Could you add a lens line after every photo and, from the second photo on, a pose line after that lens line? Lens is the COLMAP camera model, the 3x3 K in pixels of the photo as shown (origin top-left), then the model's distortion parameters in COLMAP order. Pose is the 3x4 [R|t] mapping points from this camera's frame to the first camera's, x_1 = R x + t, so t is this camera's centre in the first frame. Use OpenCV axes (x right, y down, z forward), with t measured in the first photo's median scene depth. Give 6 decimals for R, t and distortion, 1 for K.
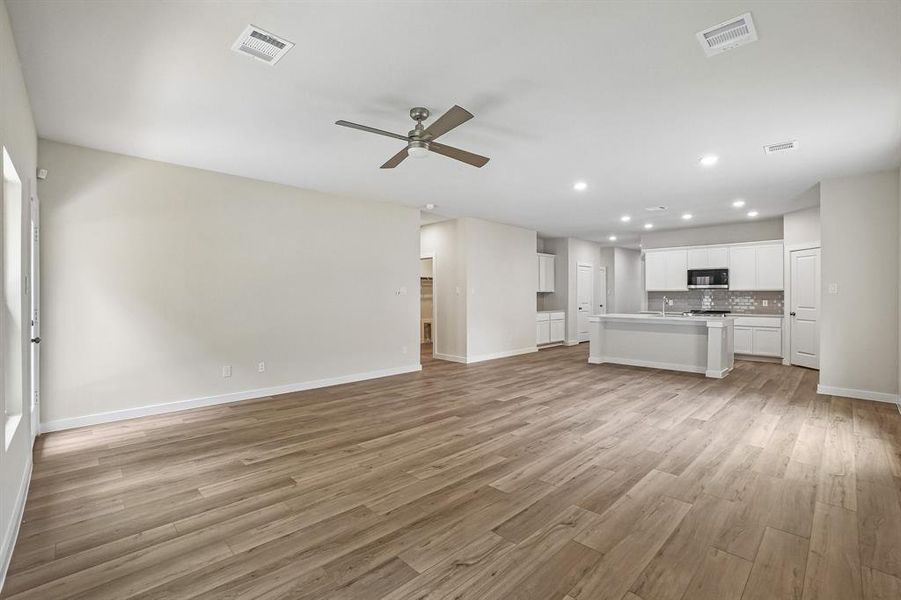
lens RADIAL K [[405.0, 0, 443.5], [0, 405.0, 299.0], [0, 0, 1]] dist [-0.063262, 0.022464]
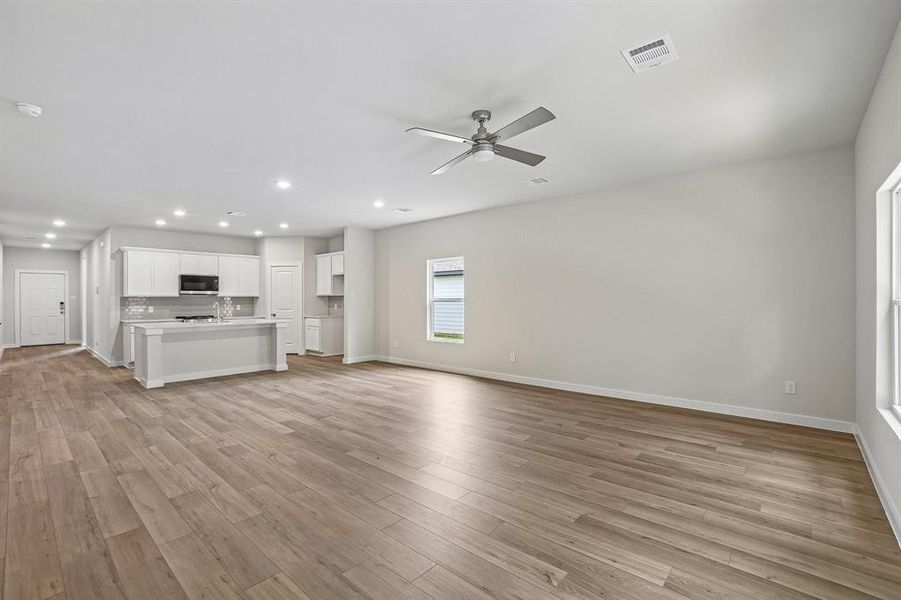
lens RADIAL K [[405.0, 0, 443.5], [0, 405.0, 299.0], [0, 0, 1]] dist [-0.063262, 0.022464]
pose [[-0.069339, 0.000547, 0.997593, -0.828903], [0.016102, 0.999870, 0.000571, -0.009857], [-0.997463, 0.016103, -0.069339, 0.925221]]
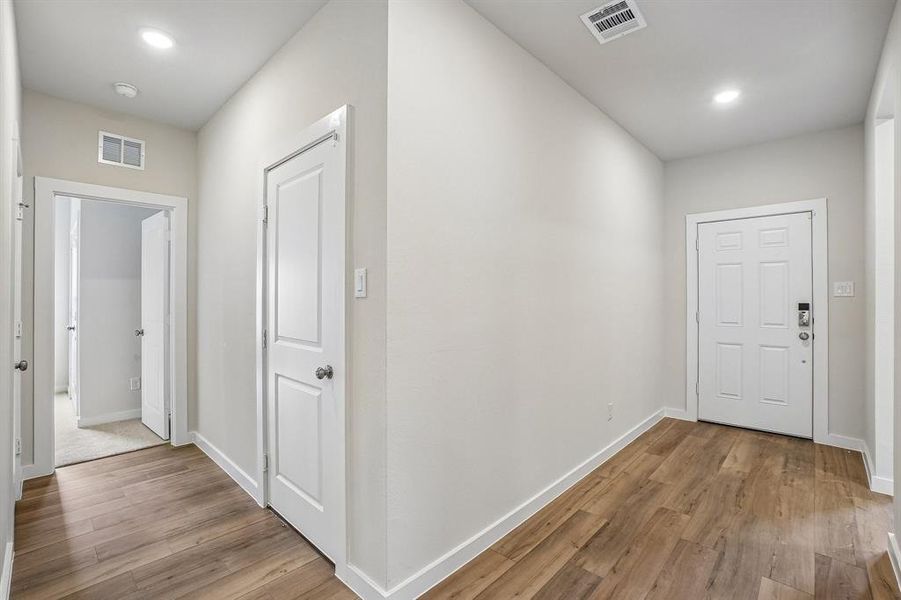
lens RADIAL K [[400.3, 0, 451.8], [0, 400.3, 290.7], [0, 0, 1]] dist [-0.053729, 0.017602]
pose [[0.997811, 0.002814, 0.066075, 1.353378], [-0.001123, 0.999671, -0.025608, -0.035837], [-0.066126, 0.025478, 0.997486, 2.694279]]
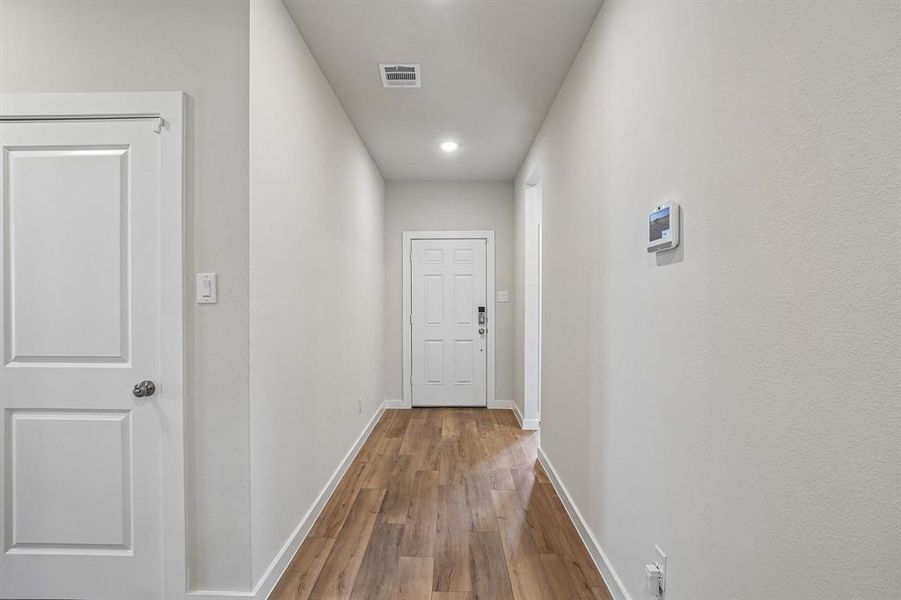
lens RADIAL K [[447.6, 0, 442.9], [0, 447.6, 297.6], [0, 0, 1]] dist [-0.052776, 0.018443]
pose [[0.702342, 0.007587, 0.711800, 1.152292], [0.007443, 0.999810, -0.018001, -0.035417], [-0.711801, 0.017941, 0.702152, 2.642960]]
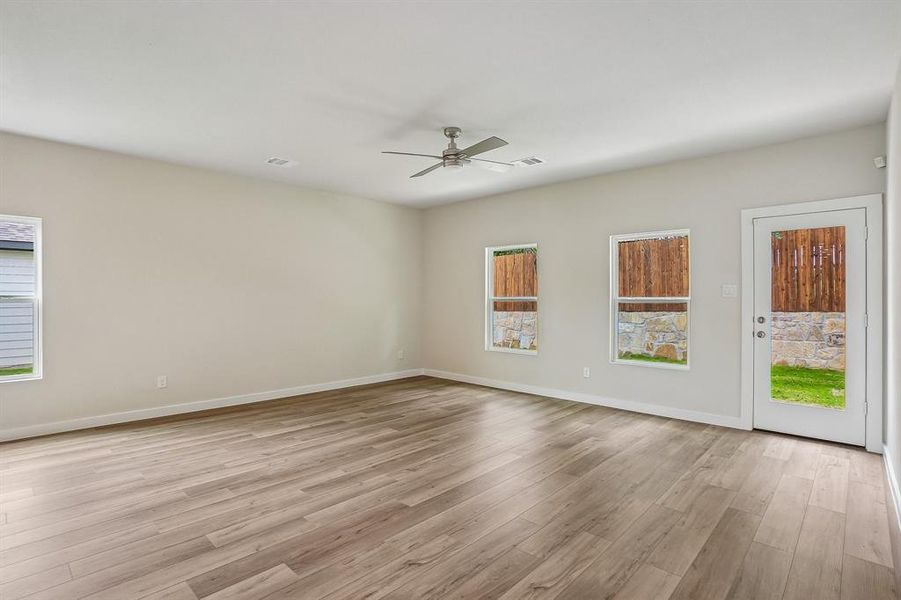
lens RADIAL K [[447.6, 0, 442.9], [0, 447.6, 297.6], [0, 0, 1]] dist [-0.052776, 0.018443]
pose [[-0.999345, -0.001670, -0.036157, 0.007347], [-0.002087, 0.999932, 0.011492, -0.018696], [0.036135, 0.011560, -0.999280, 1.762880]]
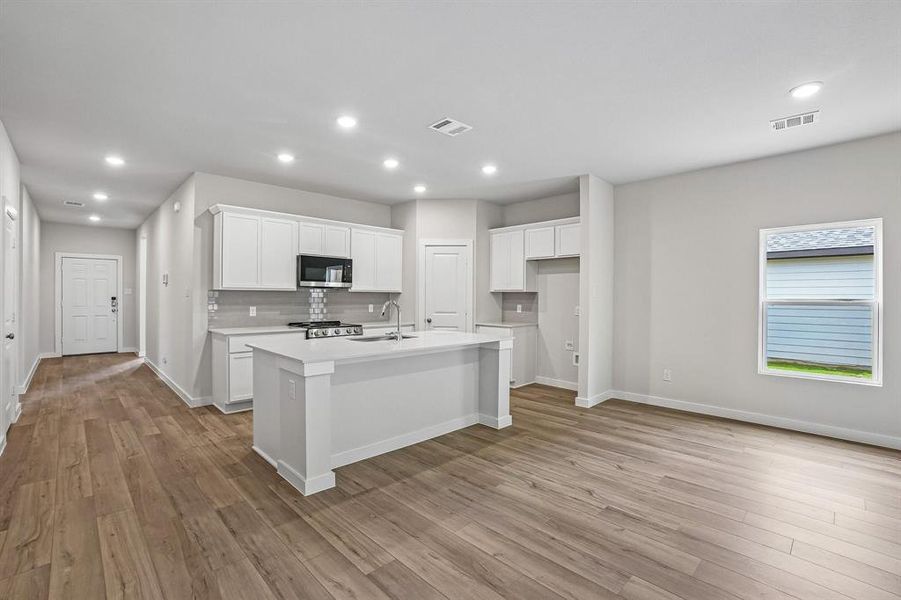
lens RADIAL K [[405.0, 0, 443.5], [0, 405.0, 299.0], [0, 0, 1]] dist [-0.063262, 0.022464]
pose [[0.000655, -0.004952, 0.999988, 0.044866], [0.005491, 0.999973, 0.004948, -0.020809], [-0.999985, 0.005487, 0.000682, 1.693110]]
